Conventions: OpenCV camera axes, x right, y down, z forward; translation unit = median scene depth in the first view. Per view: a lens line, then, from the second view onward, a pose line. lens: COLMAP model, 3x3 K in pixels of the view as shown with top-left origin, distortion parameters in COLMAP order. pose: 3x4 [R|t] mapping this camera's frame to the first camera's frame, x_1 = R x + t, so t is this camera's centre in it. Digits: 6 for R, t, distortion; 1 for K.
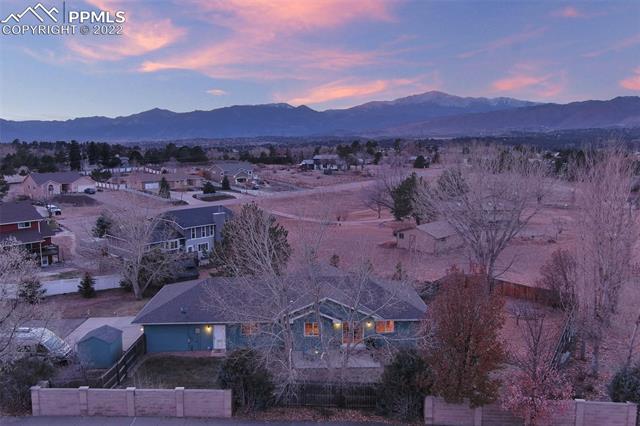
lens RADIAL K [[495.4, 0, 319.6], [0, 495.4, 210.7], [0, 0, 1]] dist [0.028234, -0.026756]
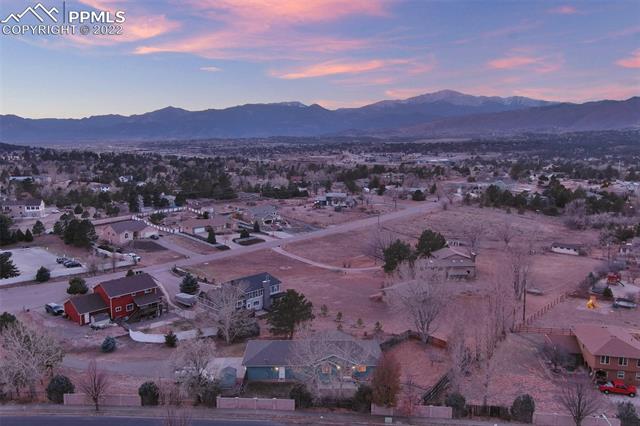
lens RADIAL K [[495.4, 0, 319.6], [0, 495.4, 211.7], [0, 0, 1]] dist [0.028234, -0.026756]
pose [[0.999708, 0.007003, -0.023125, 0.000148], [-0.006862, 0.999957, 0.006171, -0.087154], [0.023167, -0.006010, 0.999714, -0.216606]]
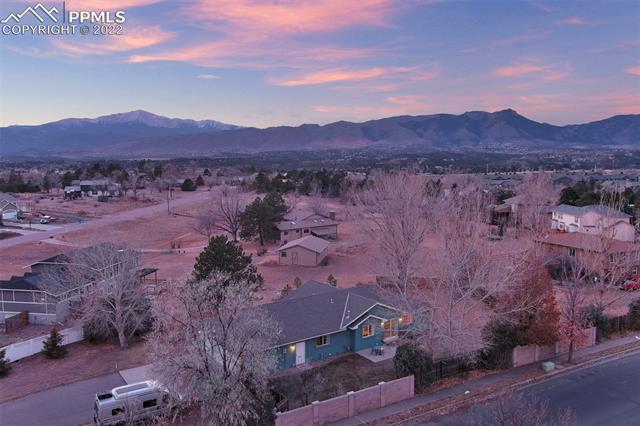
lens RADIAL K [[495.4, 0, 318.7], [0, 495.4, 216.9], [0, 0, 1]] dist [0.028234, -0.026756]
pose [[0.846366, -0.062917, 0.528873, -0.148546], [0.077880, 0.996944, -0.006032, -0.008656], [-0.526878, 0.046294, 0.848679, 0.001851]]
